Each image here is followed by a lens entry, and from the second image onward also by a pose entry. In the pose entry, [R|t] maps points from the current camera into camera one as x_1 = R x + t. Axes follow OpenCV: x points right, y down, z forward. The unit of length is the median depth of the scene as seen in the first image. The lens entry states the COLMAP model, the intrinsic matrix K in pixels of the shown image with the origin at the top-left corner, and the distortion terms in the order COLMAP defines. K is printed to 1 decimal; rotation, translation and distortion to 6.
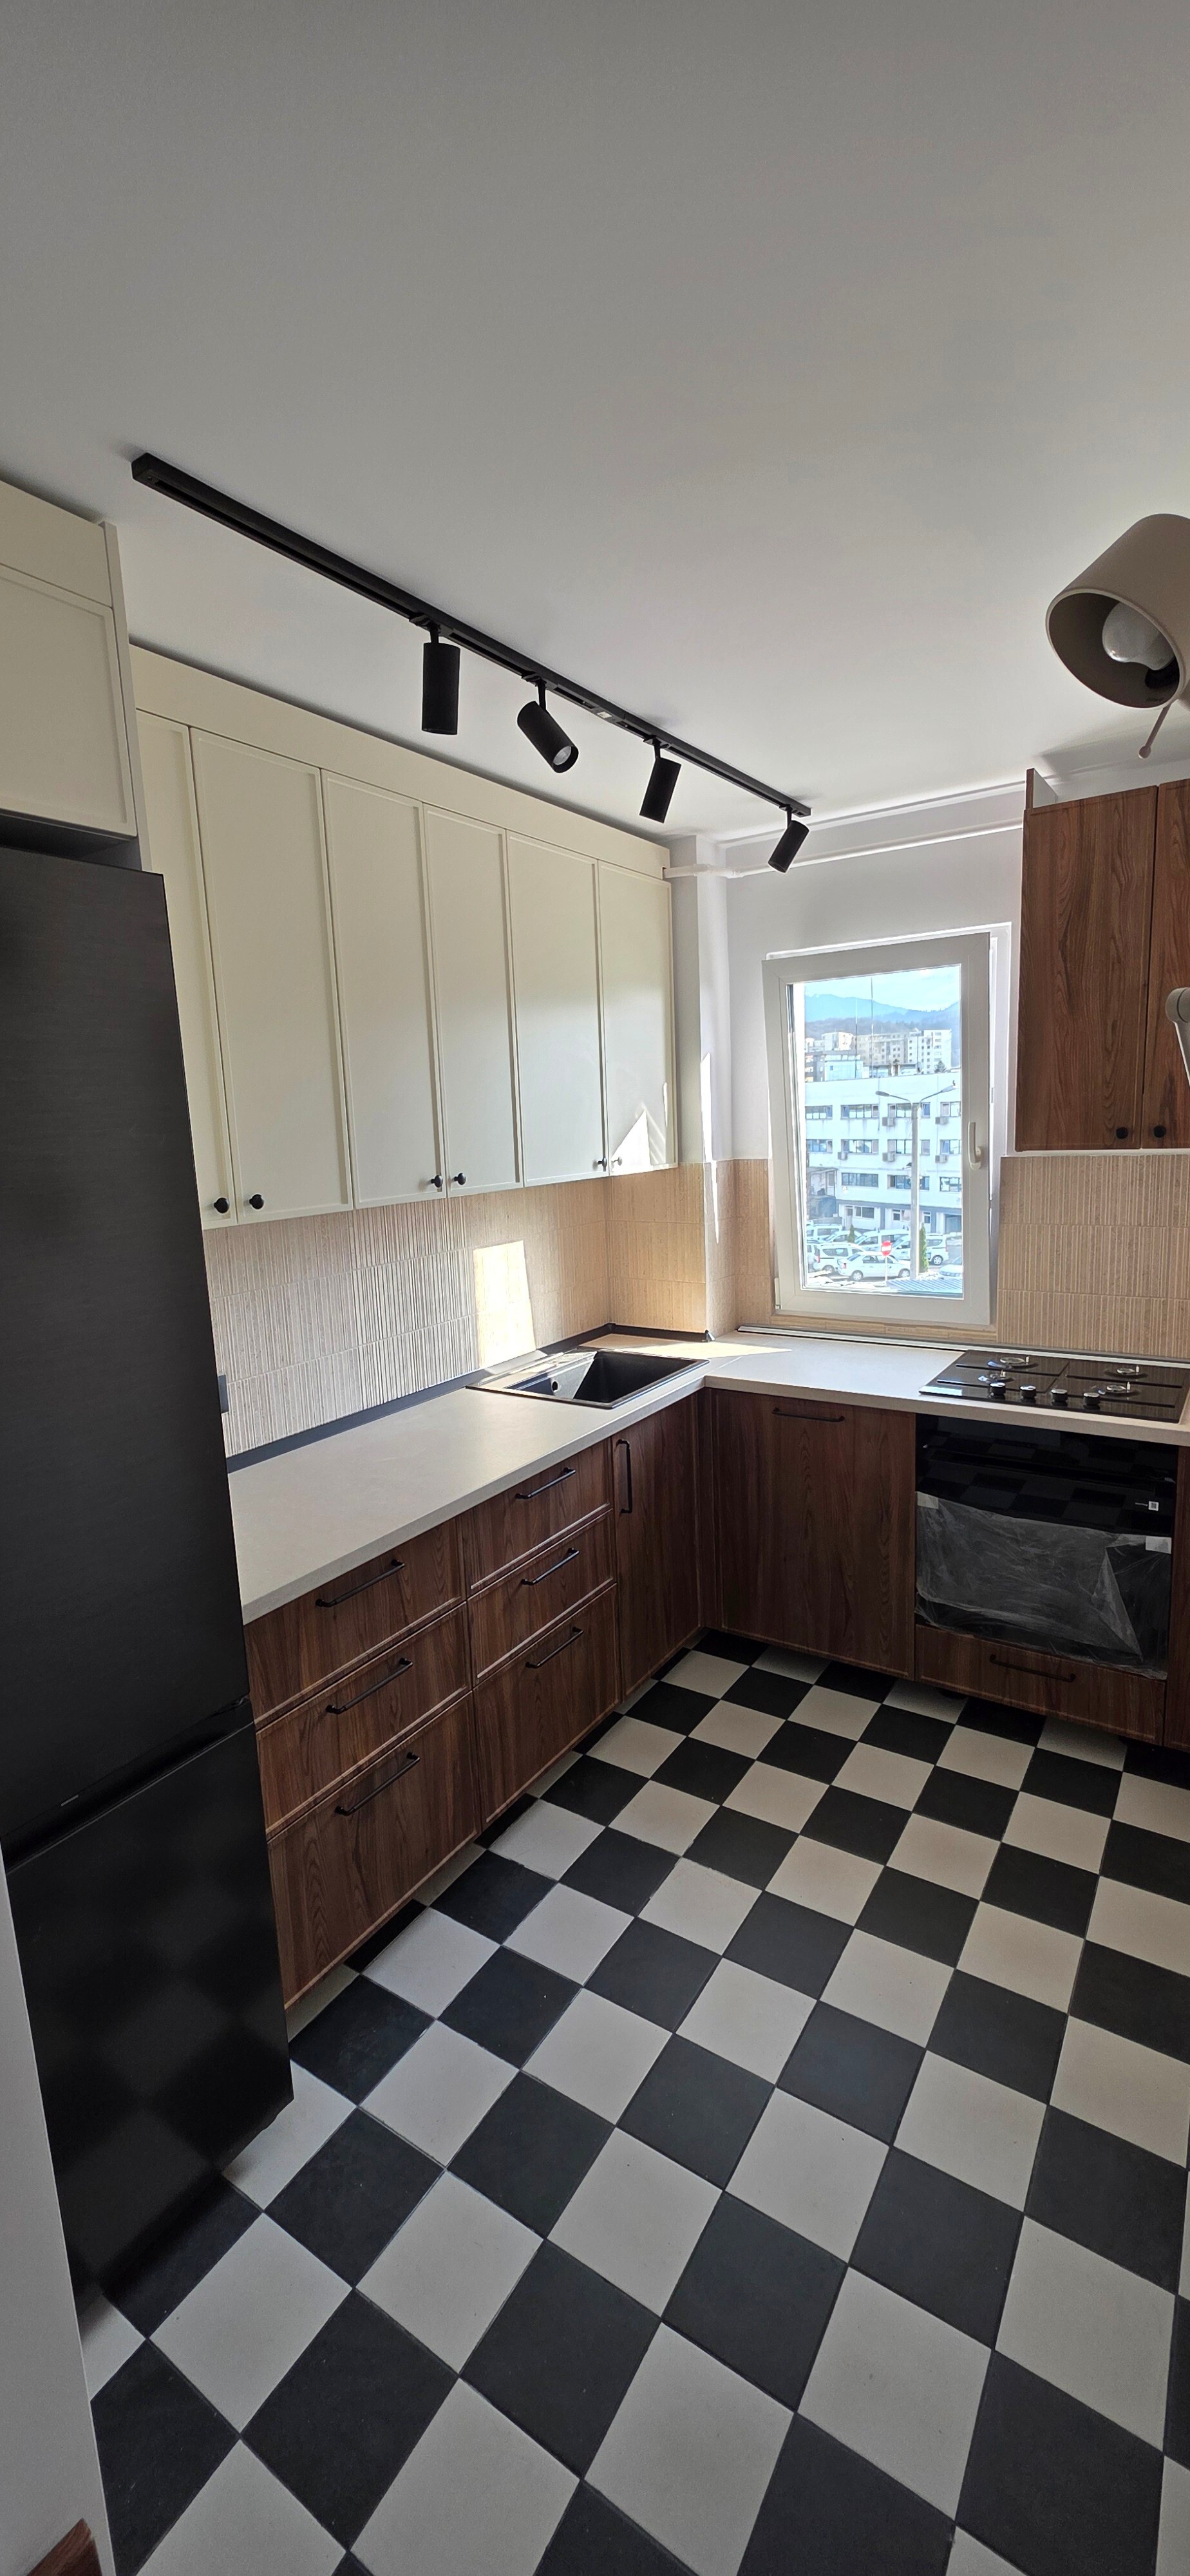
lens RADIAL K [[1018.4, 0, 594.4], [0, 1018.4, 1281.8], [0, 0, 1]] dist [0.001770, -0.000733]
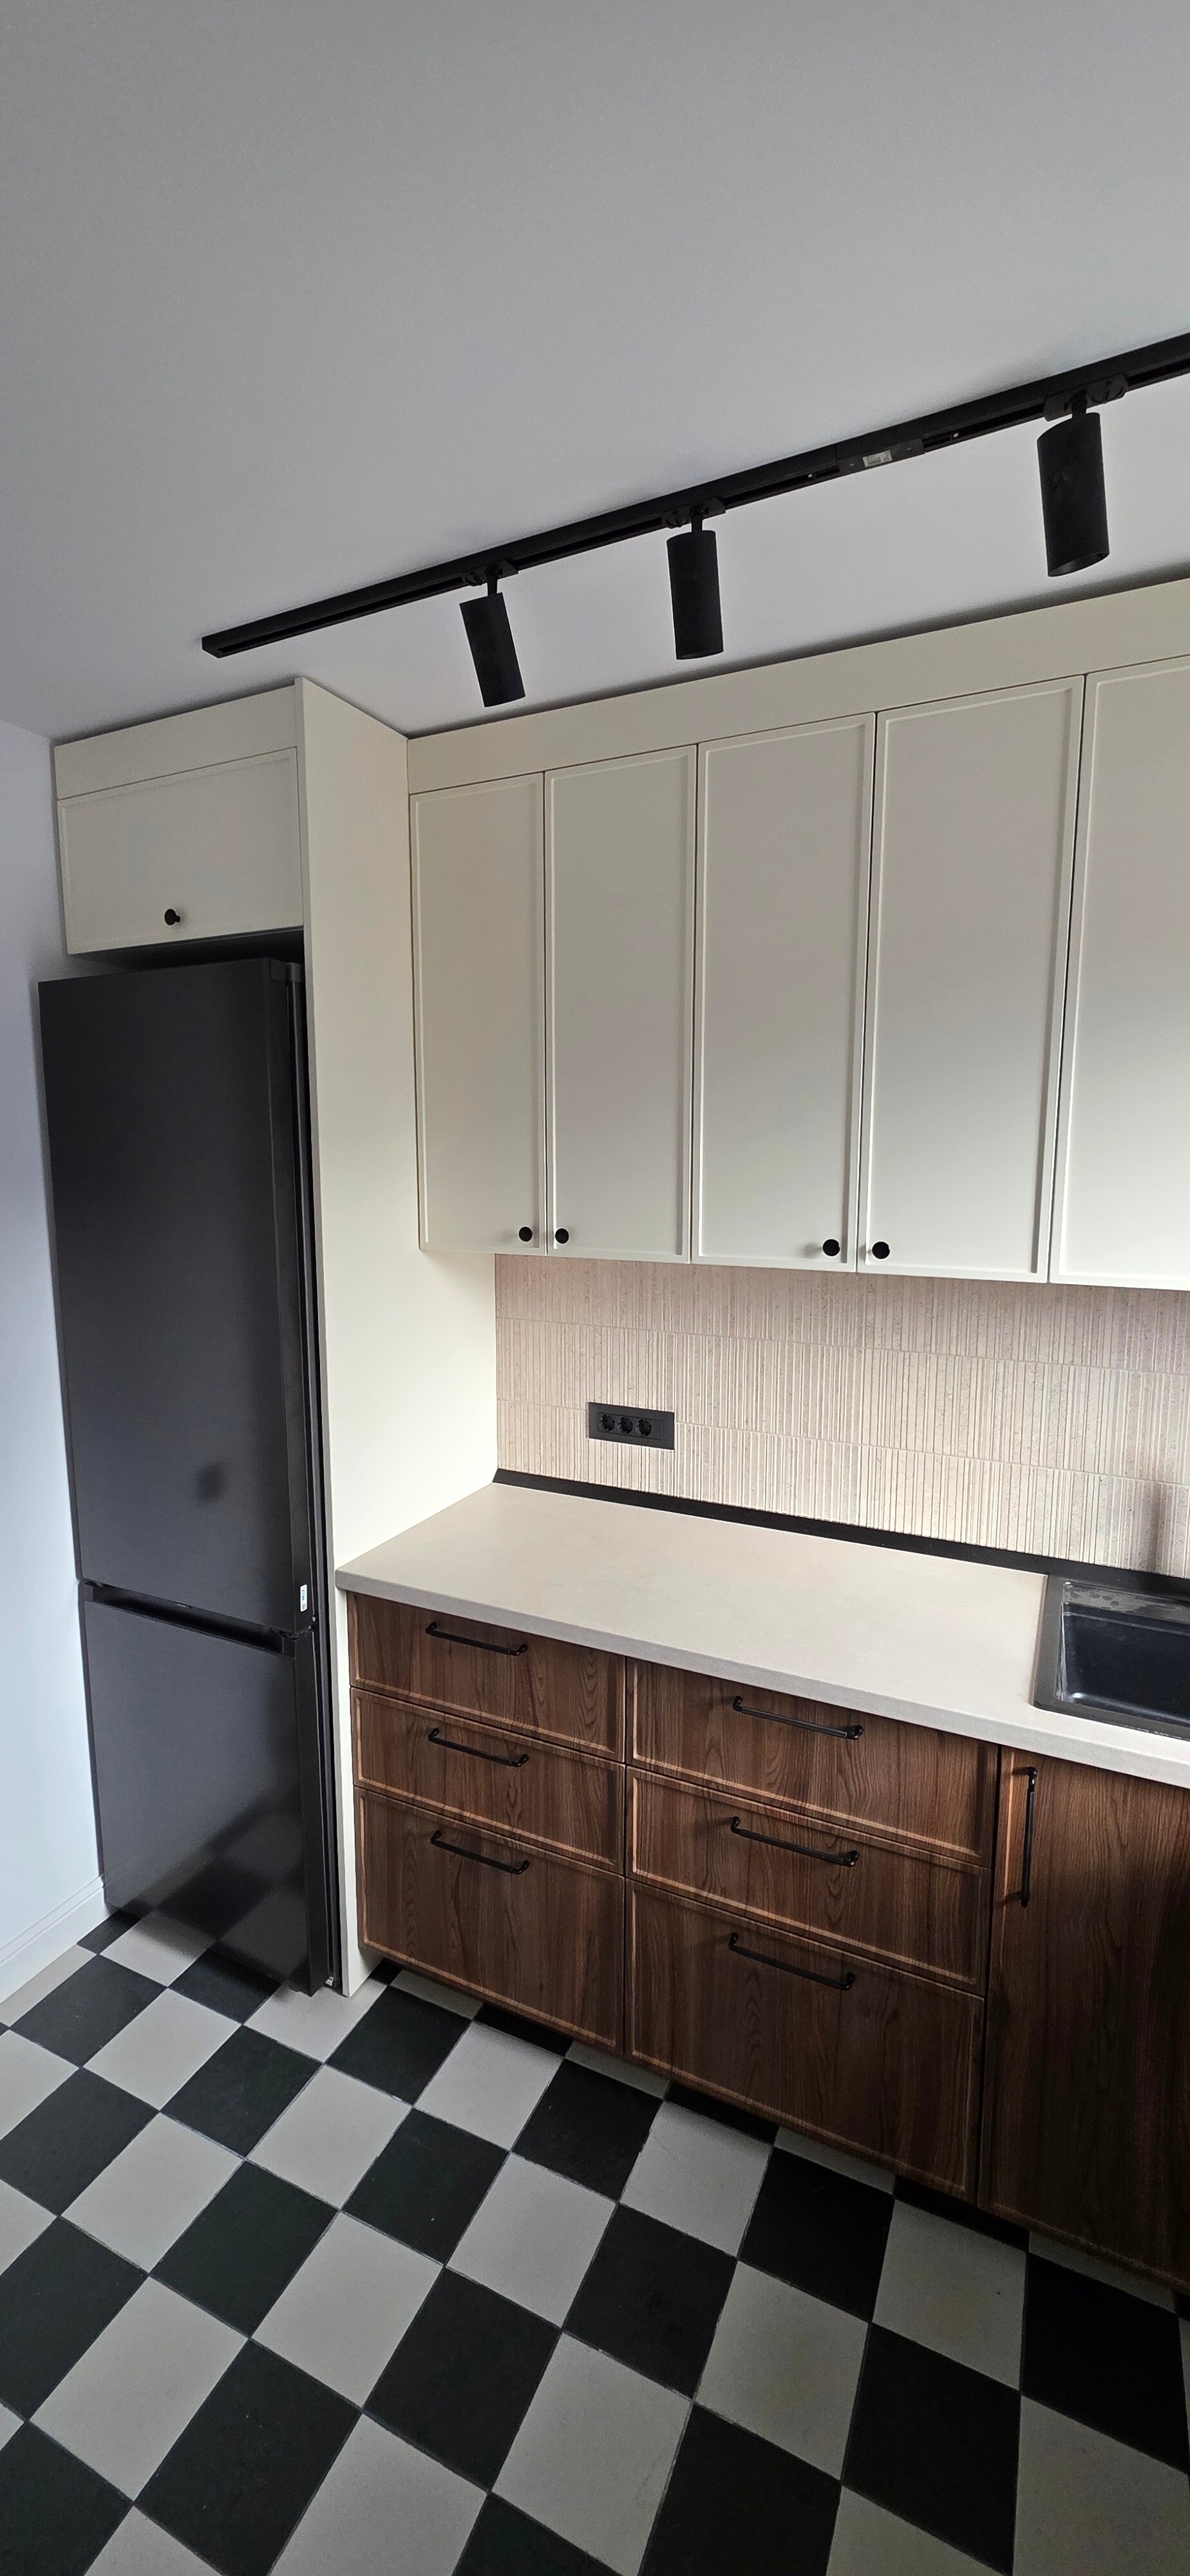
lens RADIAL K [[1018.4, 0, 600.1], [0, 1018.4, 1279.3], [0, 0, 1]] dist [0.001770, -0.000733]
pose [[0.142232, 0.168083, -0.975458, 0.495297], [-0.170981, 0.974835, 0.143044, -0.142033], [0.974954, 0.146440, 0.167392, 0.673288]]
